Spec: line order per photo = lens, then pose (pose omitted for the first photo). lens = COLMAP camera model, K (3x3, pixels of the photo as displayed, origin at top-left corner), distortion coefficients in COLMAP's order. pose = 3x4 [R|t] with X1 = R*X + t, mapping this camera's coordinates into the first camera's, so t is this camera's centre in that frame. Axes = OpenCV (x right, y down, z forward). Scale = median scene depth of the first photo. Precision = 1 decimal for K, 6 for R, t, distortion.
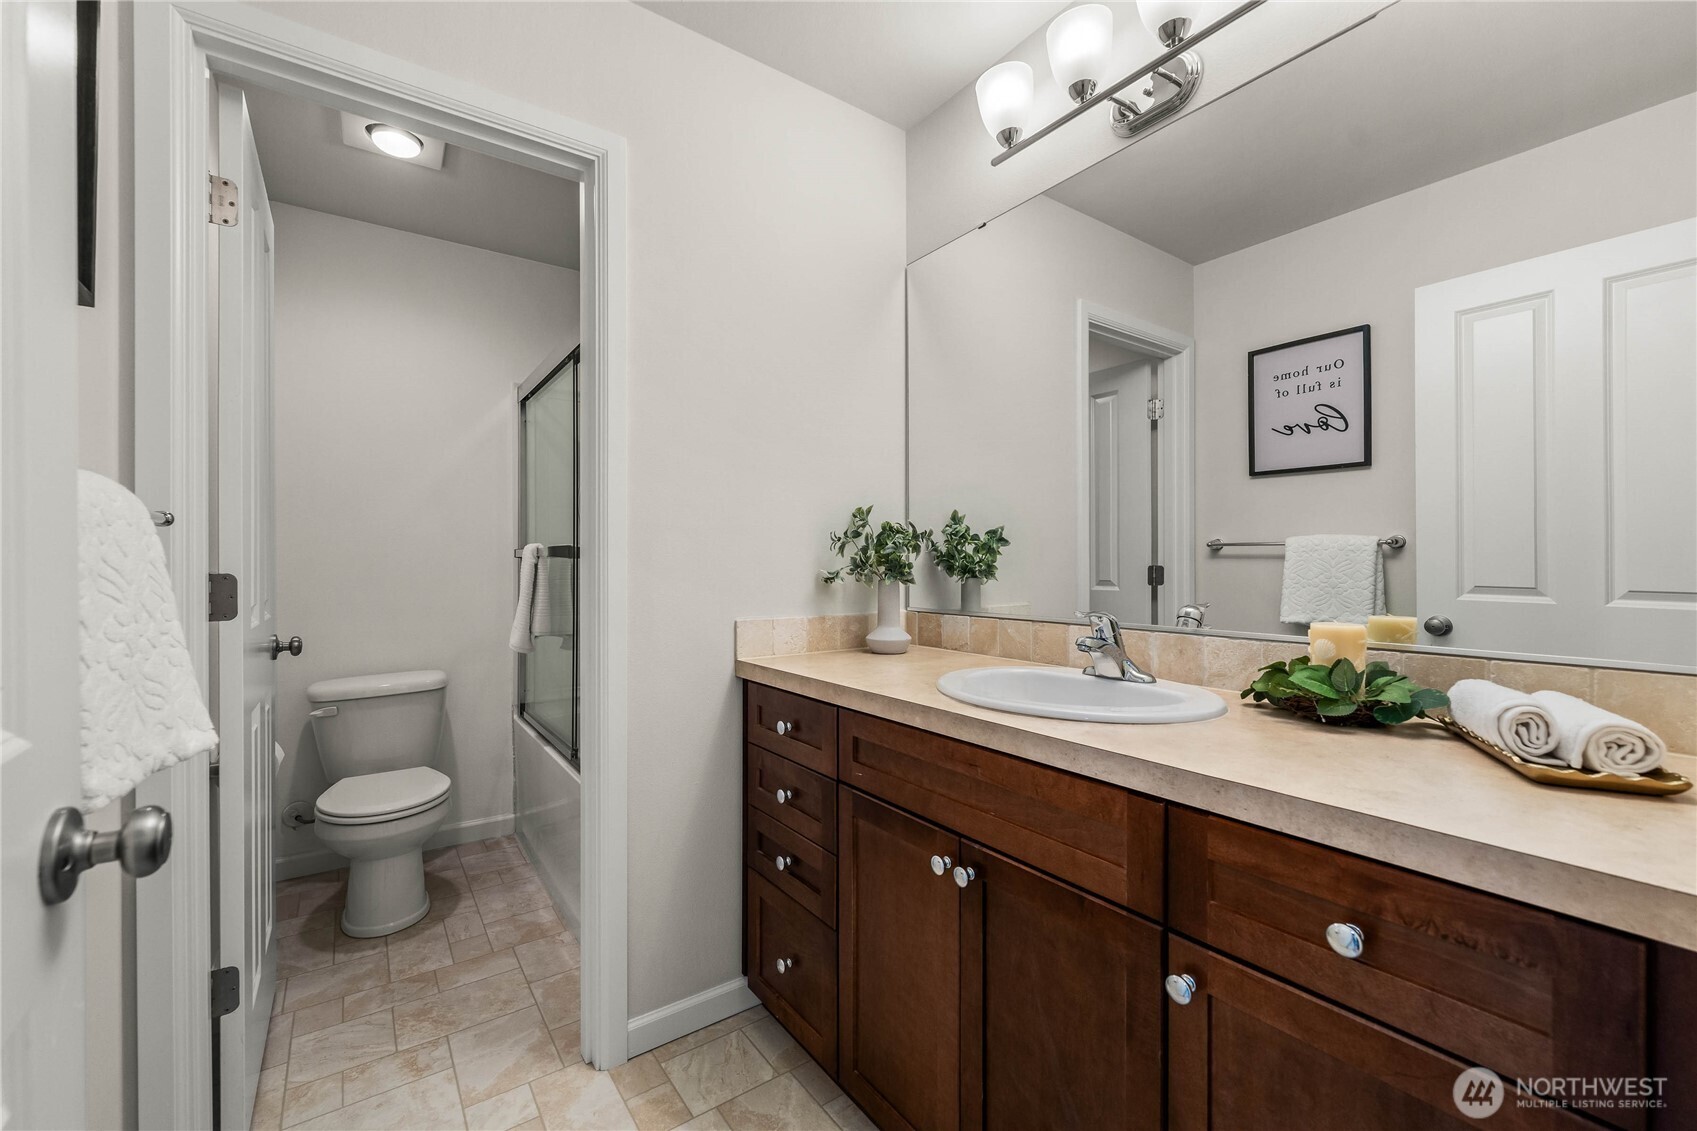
lens RADIAL K [[697.7, 0, 844.2], [0, 697.7, 549.2], [0, 0, 1]] dist [-0.001549, -0.000657]
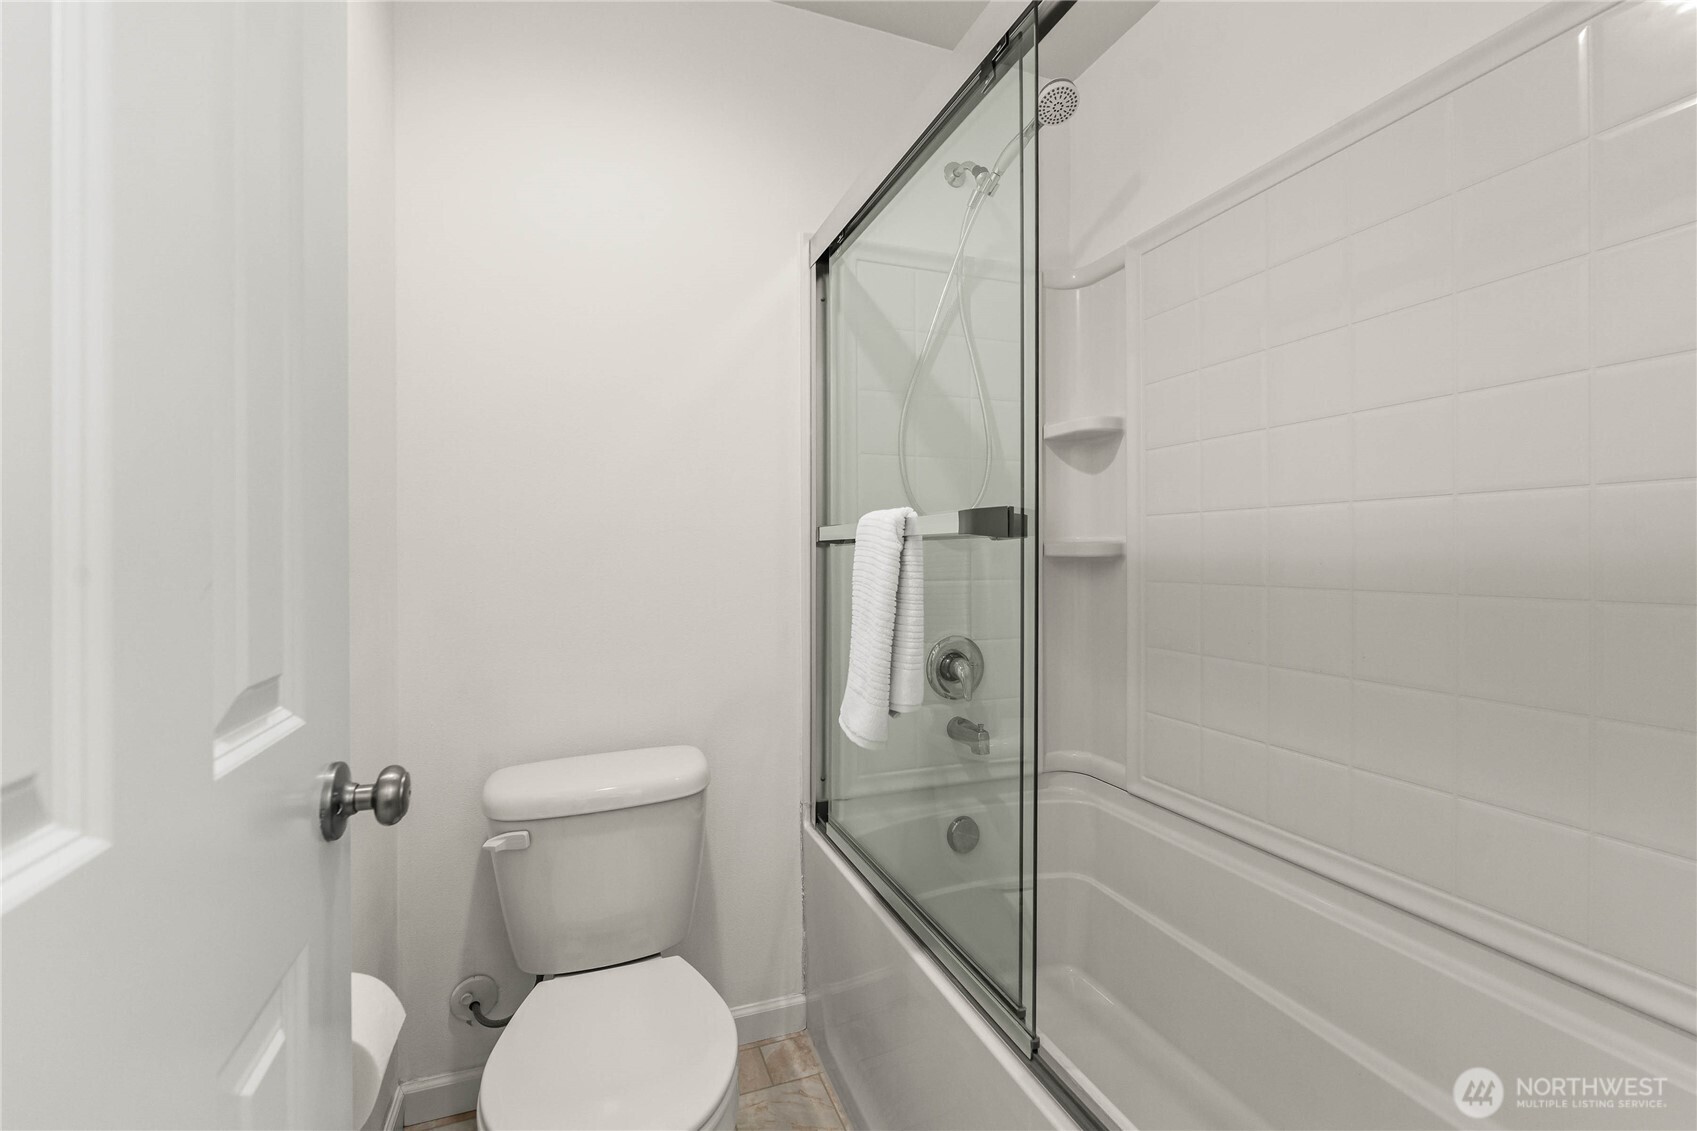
lens RADIAL K [[697.7, 0, 844.2], [0, 697.7, 549.2], [0, 0, 1]] dist [-0.001549, -0.000657]
pose [[0.975903, 0.005219, -0.218142, -0.321777], [-0.003128, 0.999946, 0.009927, 0.012048], [0.218182, -0.009006, 0.975866, 0.460785]]
